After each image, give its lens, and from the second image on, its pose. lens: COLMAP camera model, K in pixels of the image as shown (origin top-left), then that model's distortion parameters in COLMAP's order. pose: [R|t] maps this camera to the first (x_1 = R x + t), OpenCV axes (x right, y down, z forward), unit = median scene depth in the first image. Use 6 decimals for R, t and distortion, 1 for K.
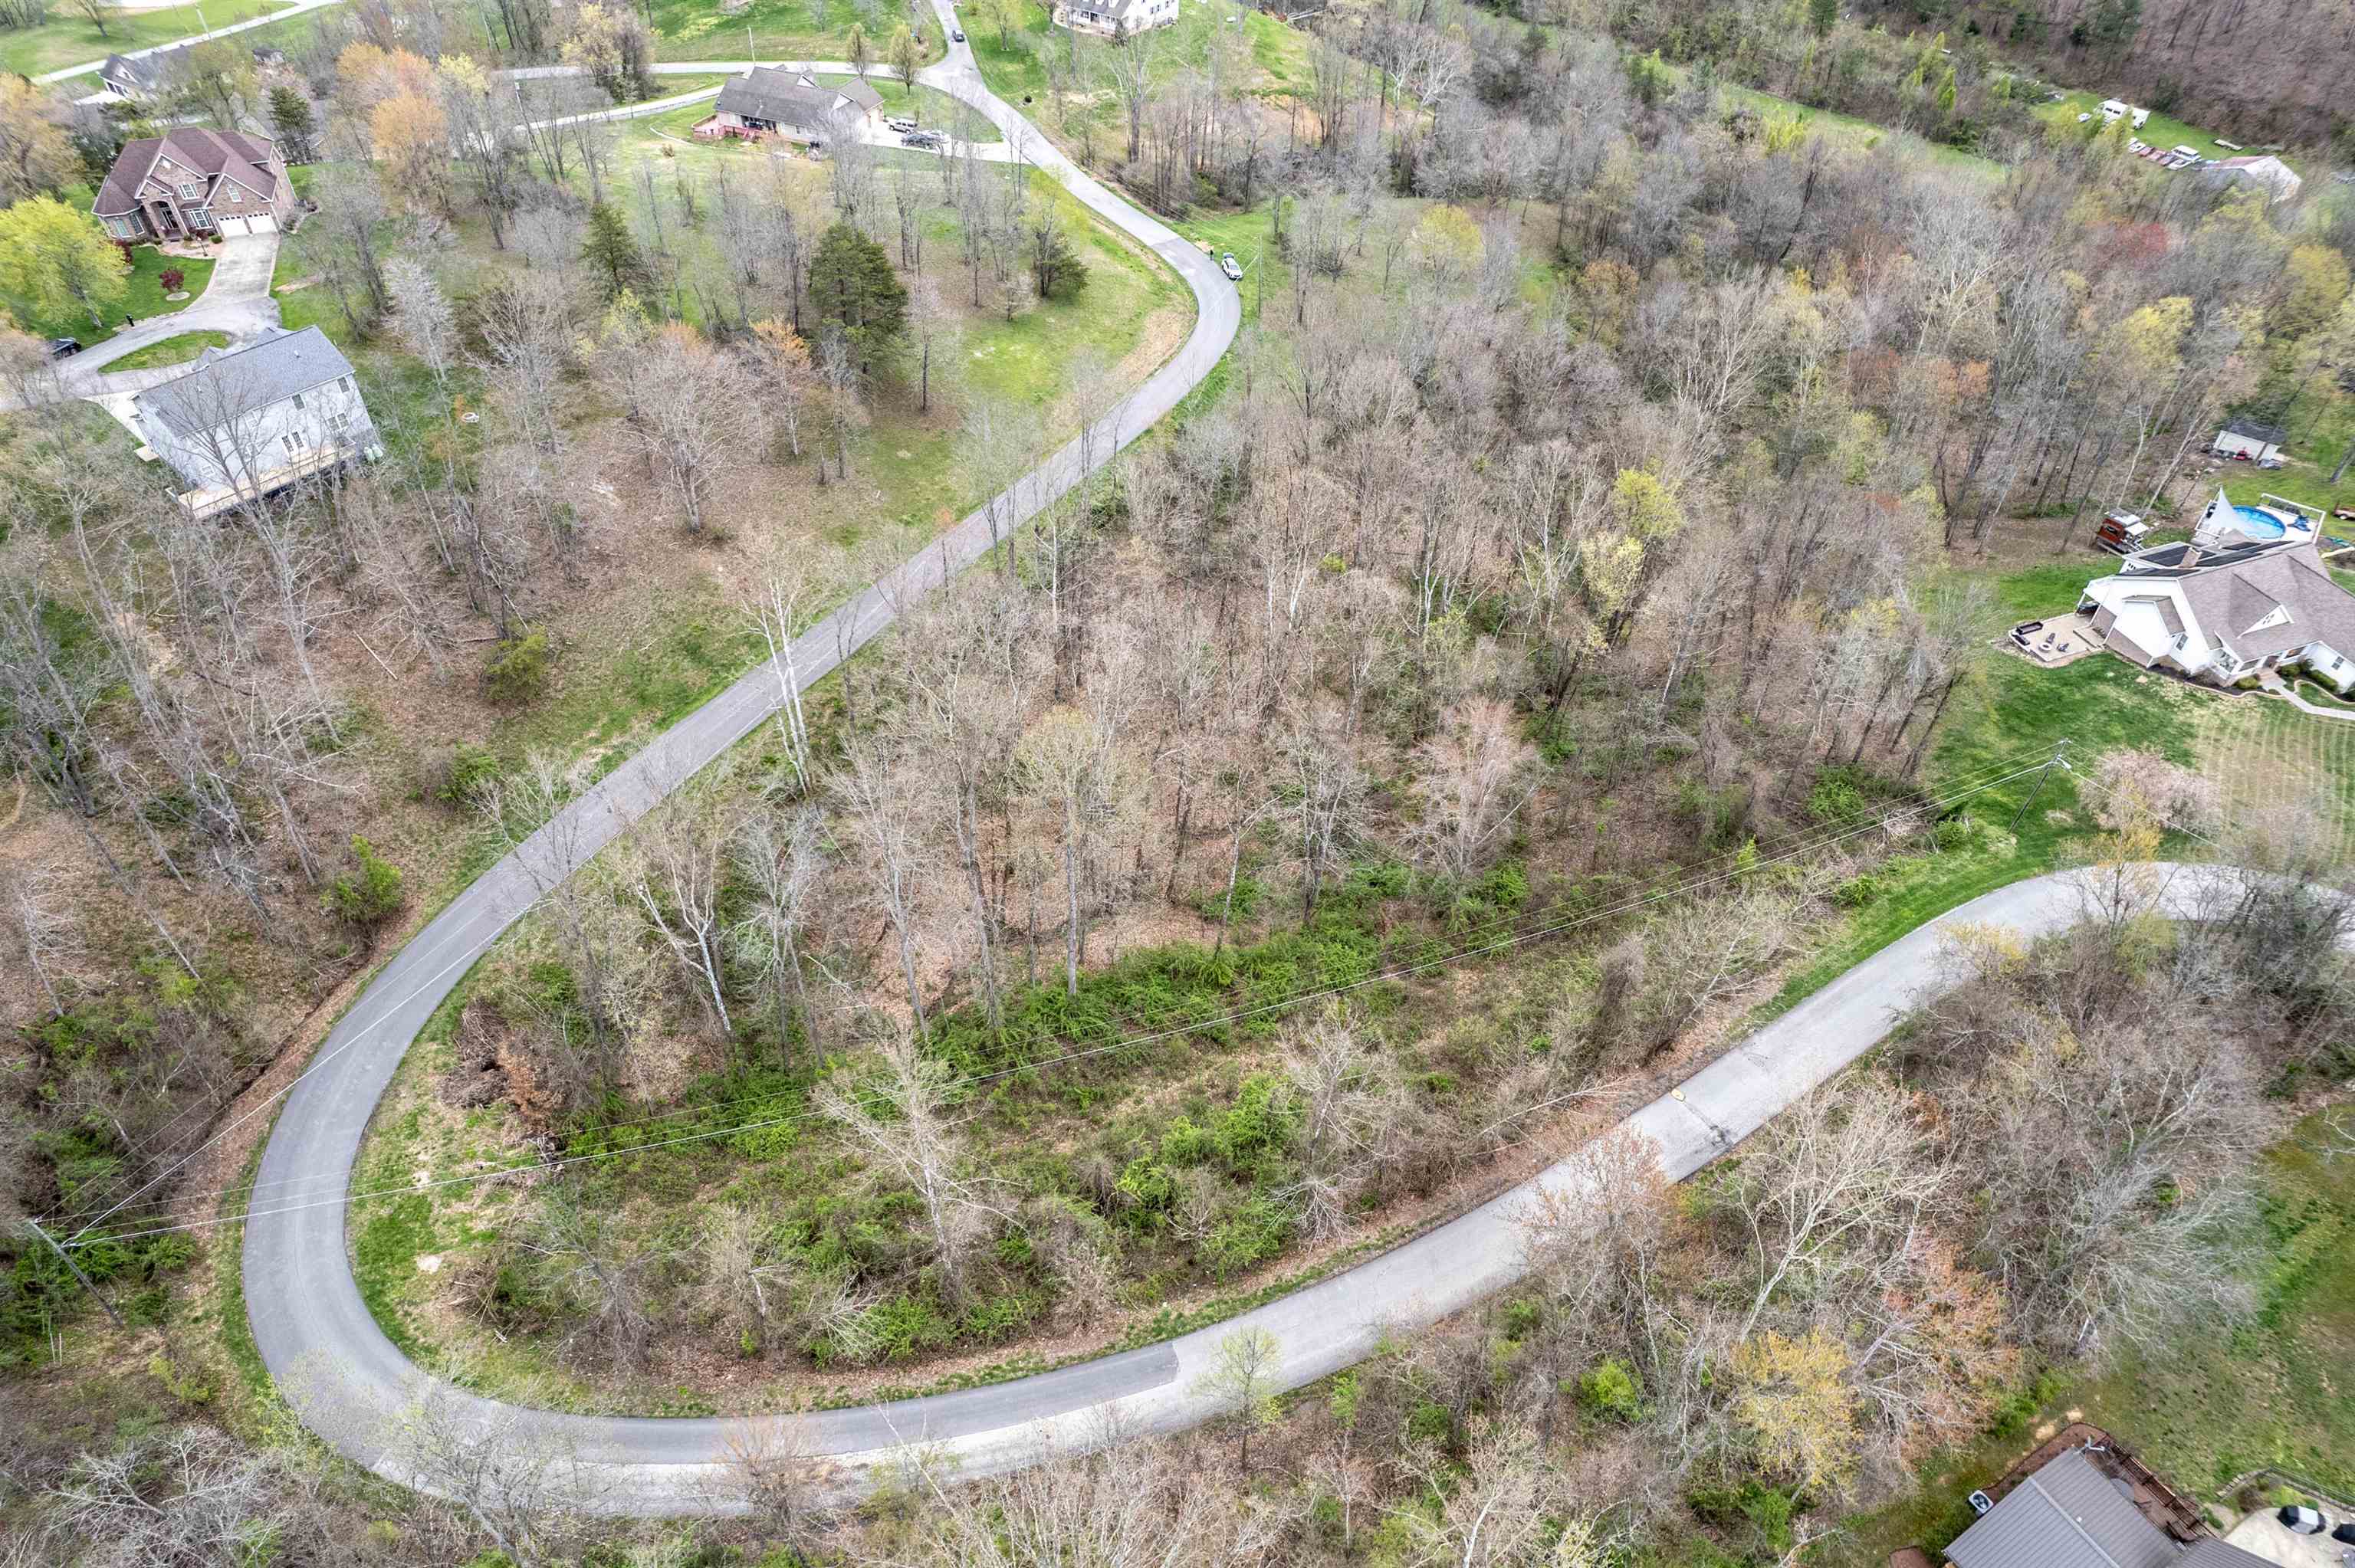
lens RADIAL K [[1517.4, 0, 1185.1], [0, 1517.4, 794.6], [0, 0, 1]] dist [-0.088922, 0.086833]
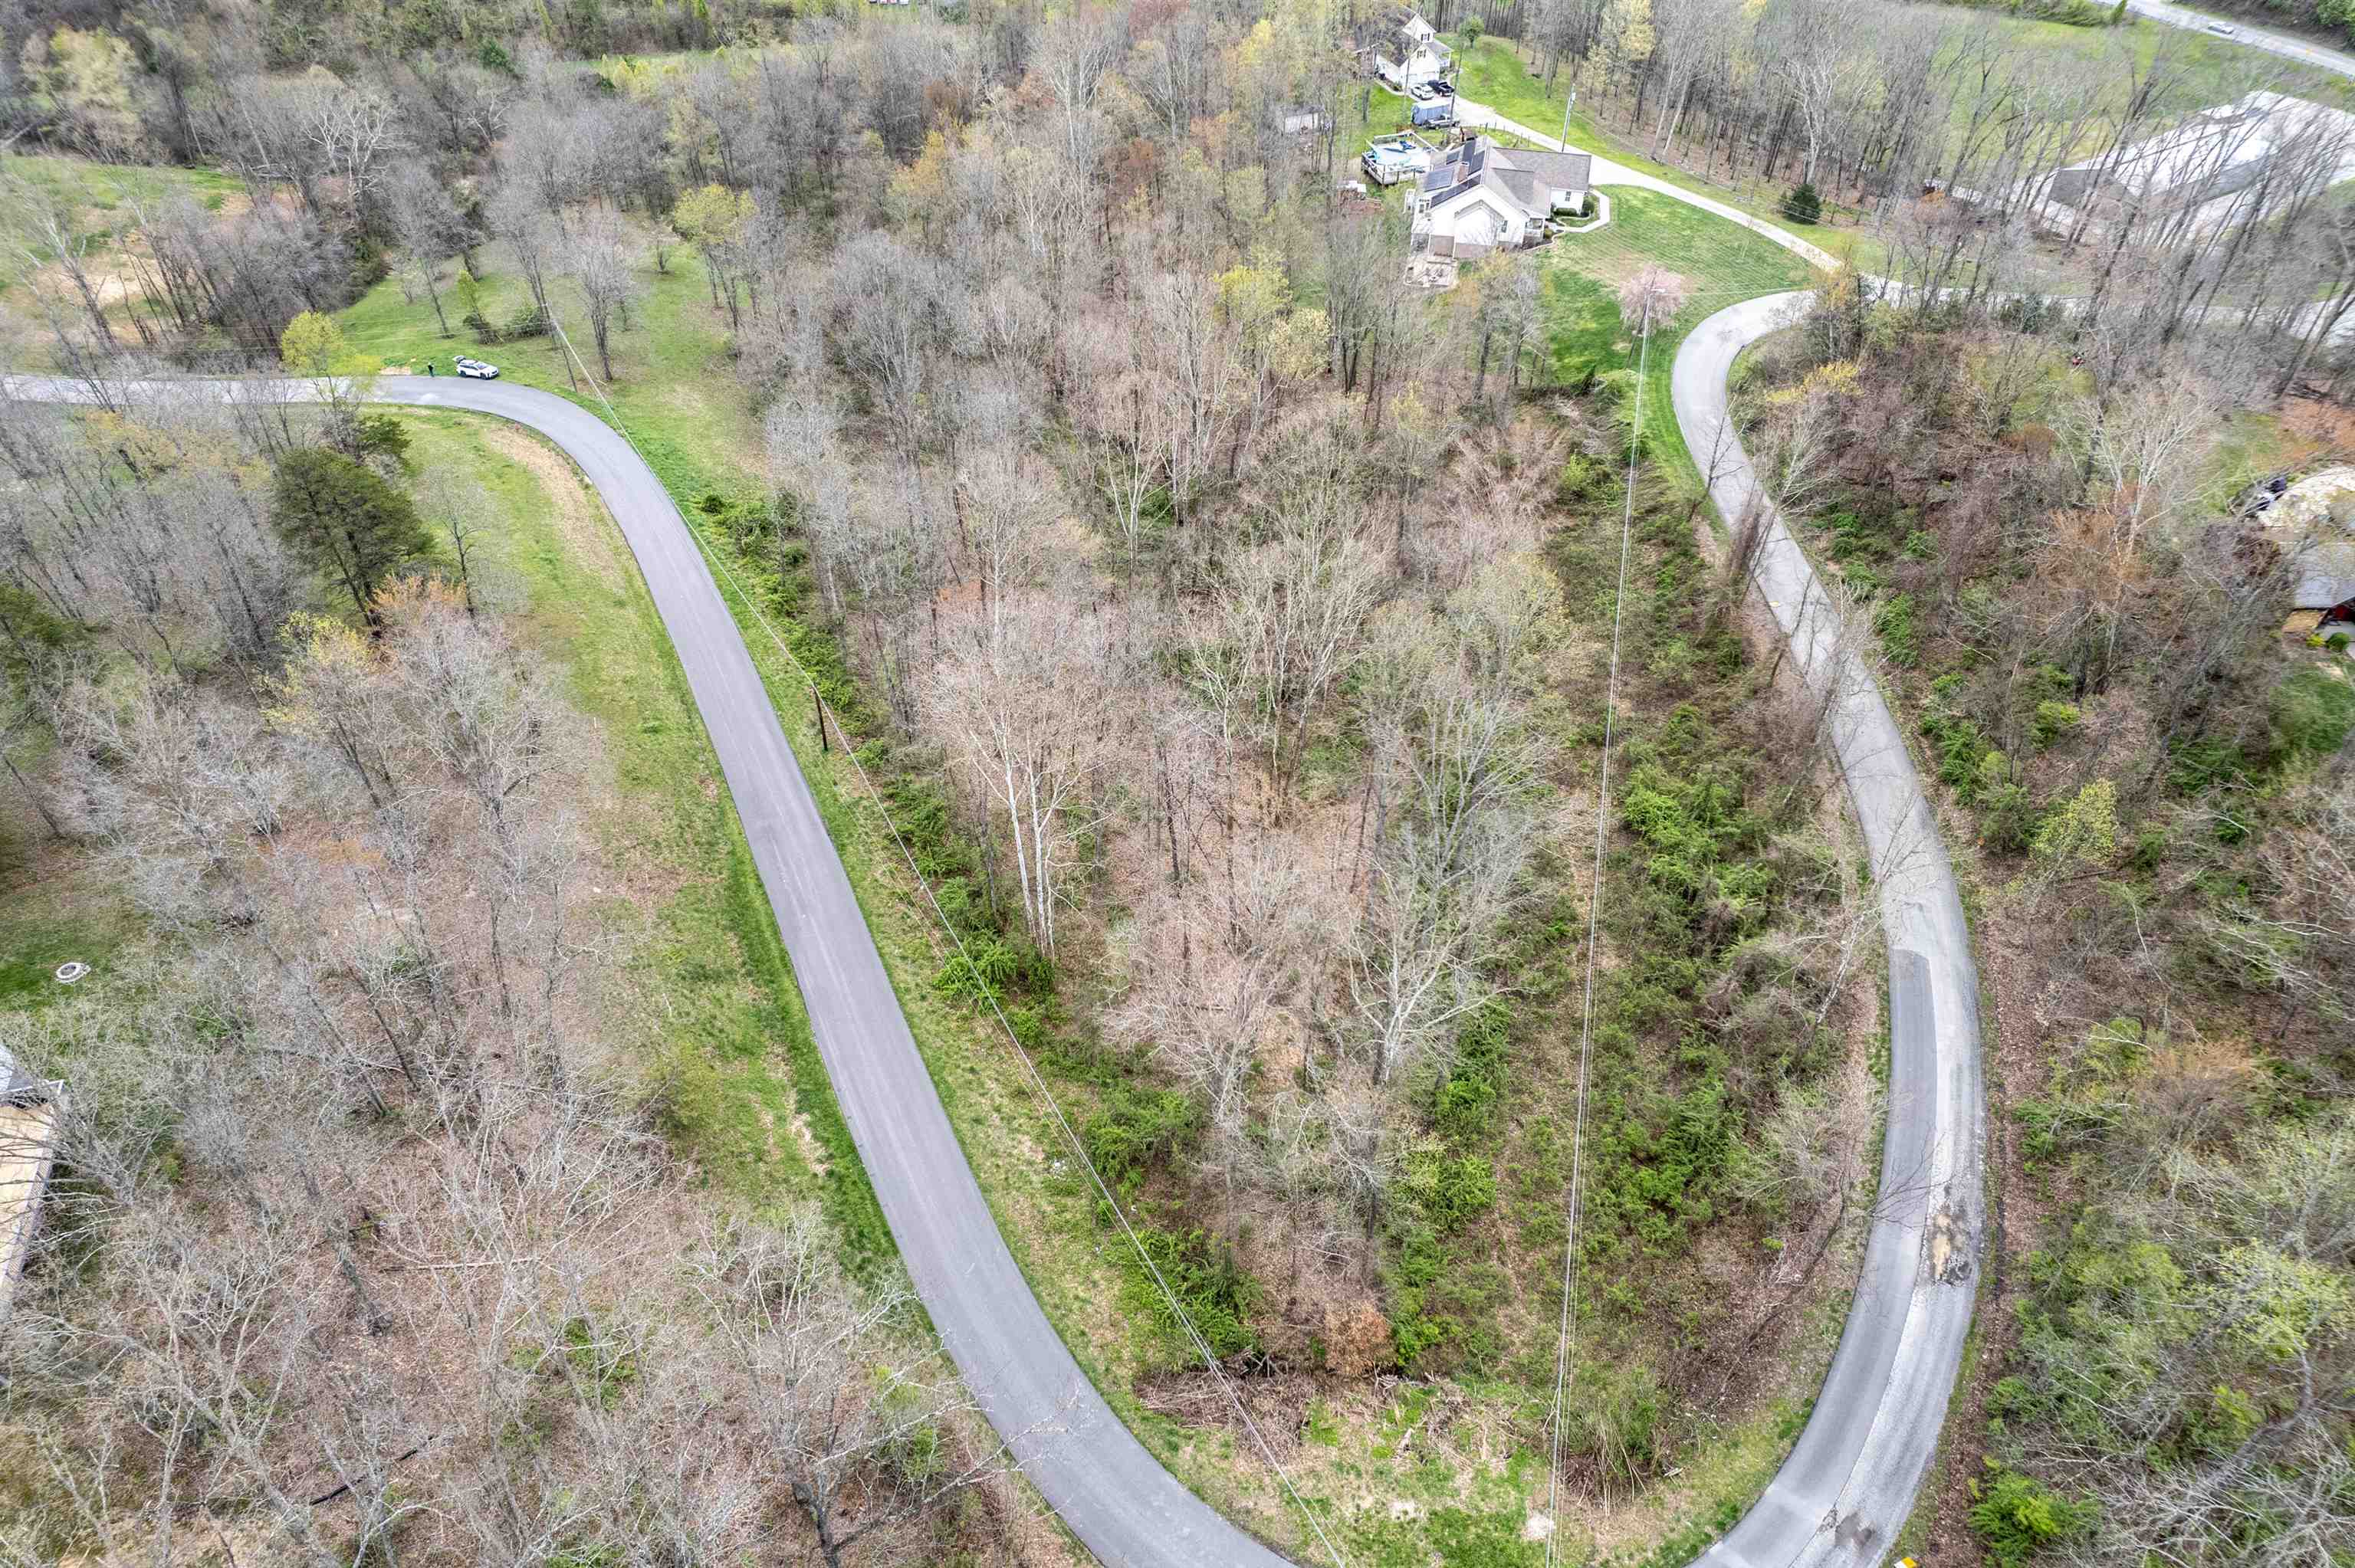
lens RADIAL K [[1517.4, 0, 1185.1], [0, 1517.4, 794.6], [0, 0, 1]] dist [-0.088922, 0.086833]
pose [[0.534316, -0.590736, 0.604597, -0.582773], [0.588955, 0.773239, 0.235019, -0.194180], [-0.606332, 0.230506, 0.761071, 0.283032]]
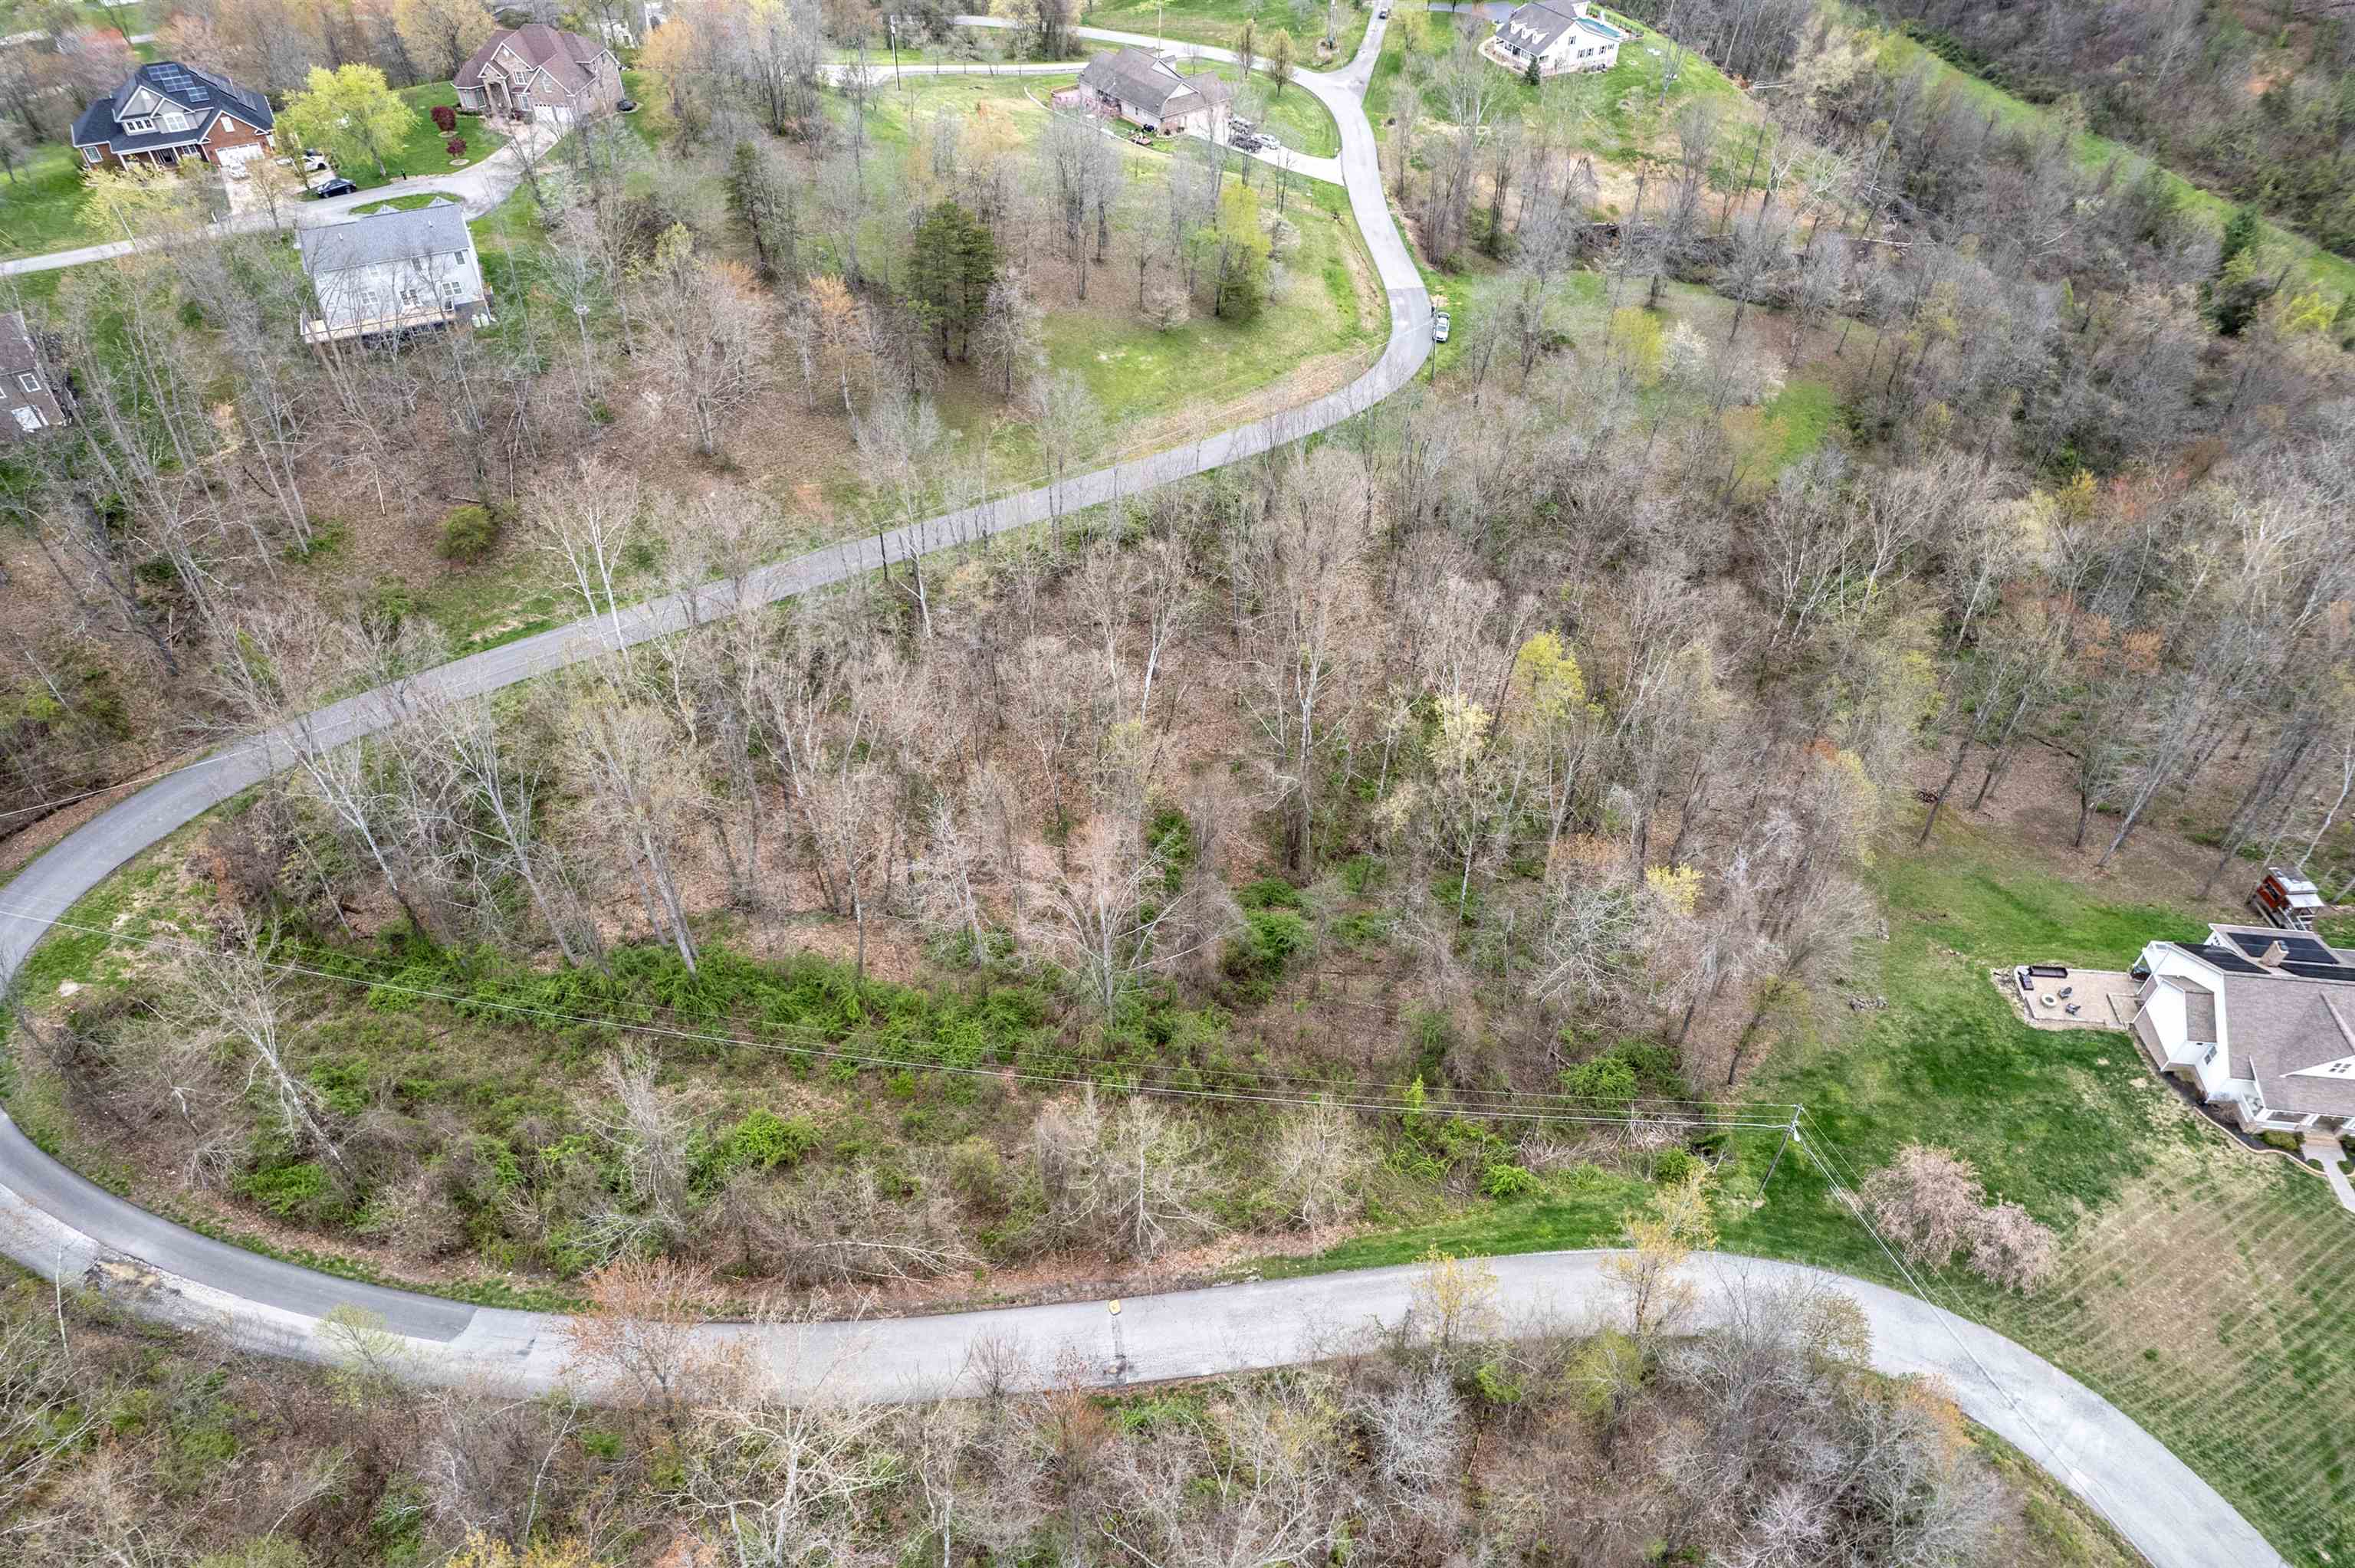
lens RADIAL K [[1517.4, 0, 1185.1], [0, 1517.4, 794.6], [0, 0, 1]] dist [-0.088922, 0.086833]
pose [[0.894559, 0.306866, -0.324957, 0.416849], [-0.307073, 0.950263, 0.052032, -0.109642], [0.324762, 0.053240, 0.944296, 0.115980]]
